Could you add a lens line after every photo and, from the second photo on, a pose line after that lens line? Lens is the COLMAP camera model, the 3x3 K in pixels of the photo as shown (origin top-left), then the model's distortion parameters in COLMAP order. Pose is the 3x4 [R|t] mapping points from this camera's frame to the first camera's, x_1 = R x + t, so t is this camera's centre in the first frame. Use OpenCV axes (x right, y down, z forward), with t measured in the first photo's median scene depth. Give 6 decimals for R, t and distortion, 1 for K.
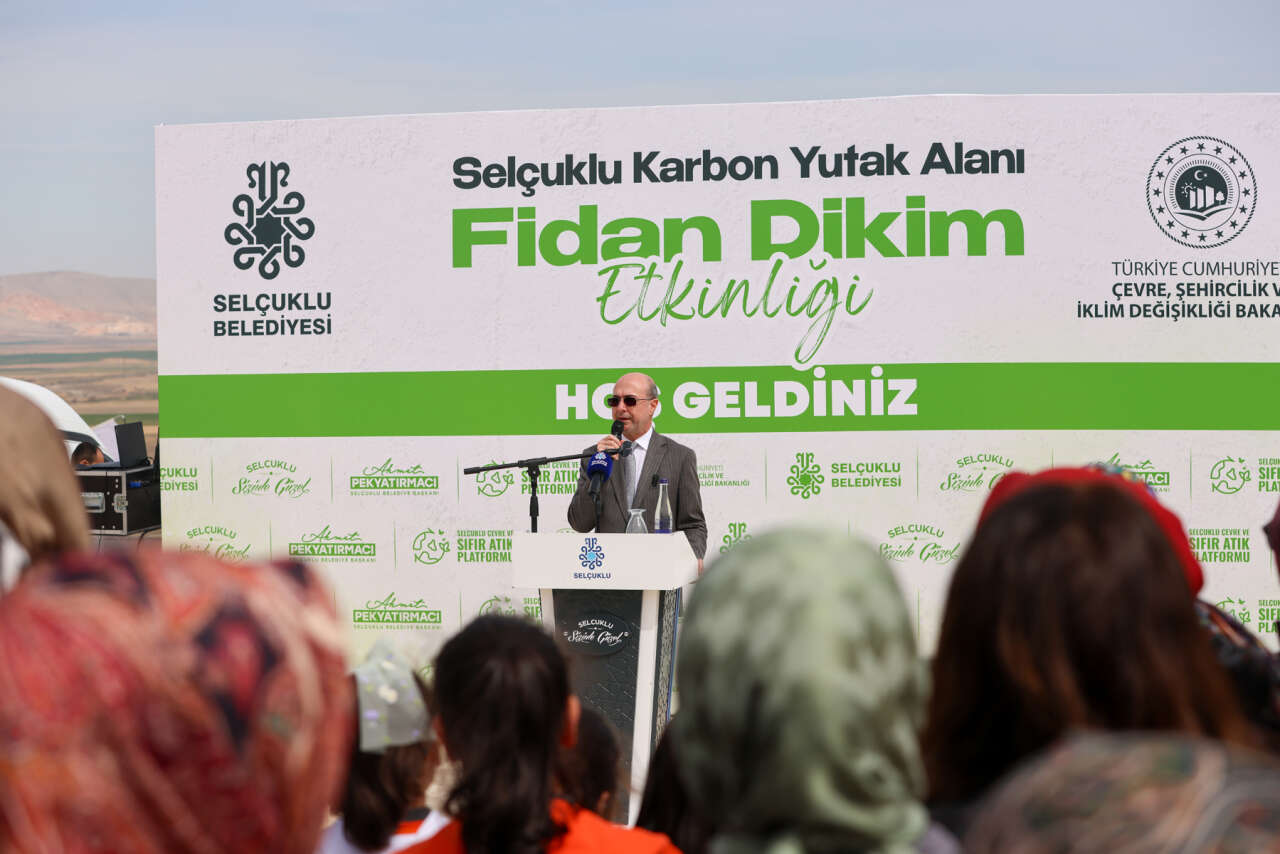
lens RADIAL K [[2607.5, 0, 639.6], [0, 2607.5, 420.4], [0, 0, 1]] dist [-0.321110, 0.000000]
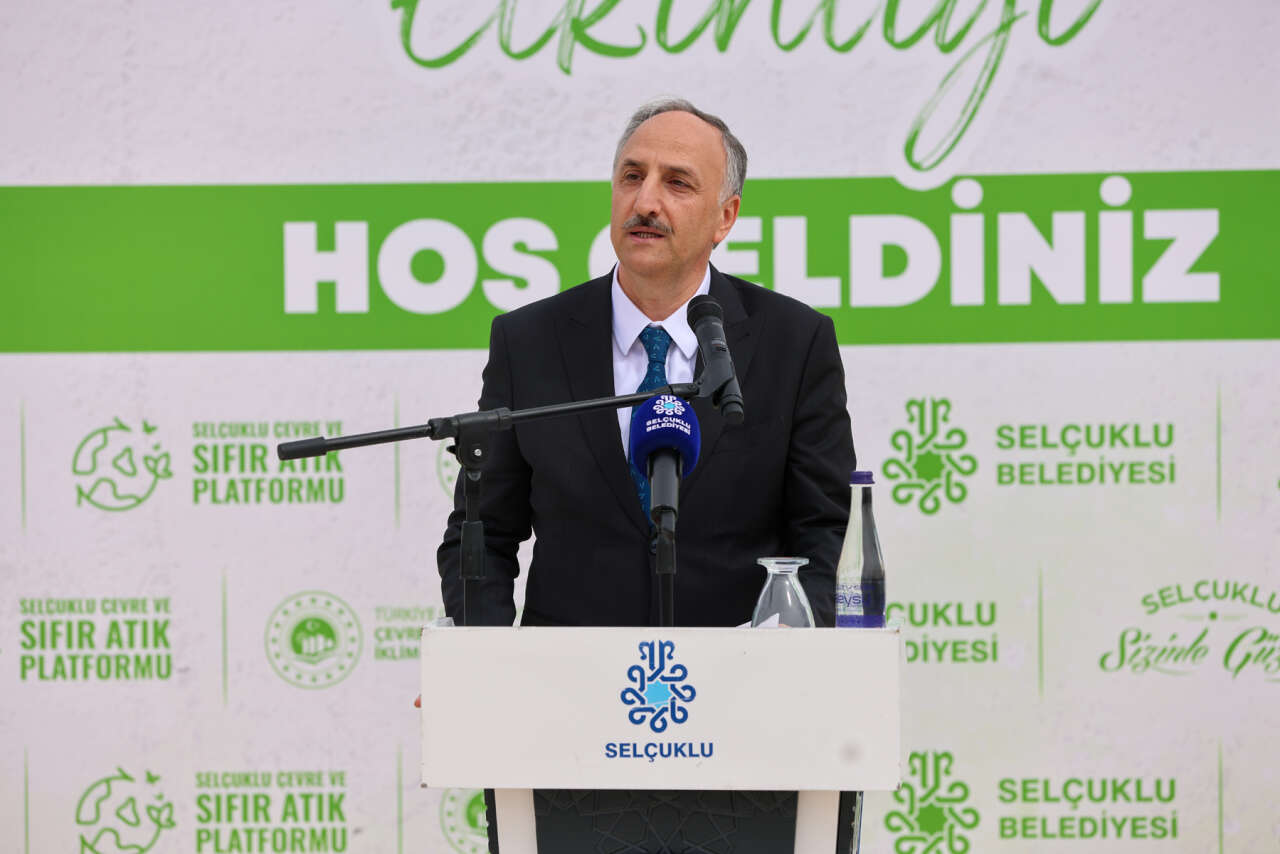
lens RADIAL K [[5051.4, 0, 642.7], [0, 5051.4, 431.0], [0, 0, 1]] dist [0.485735, 0.000000]
pose [[0.991039, -0.000707, 0.133571, -0.081879], [-0.001709, 0.999837, 0.017971, 0.003755], [-0.133562, -0.018038, 0.990876, 0.247713]]
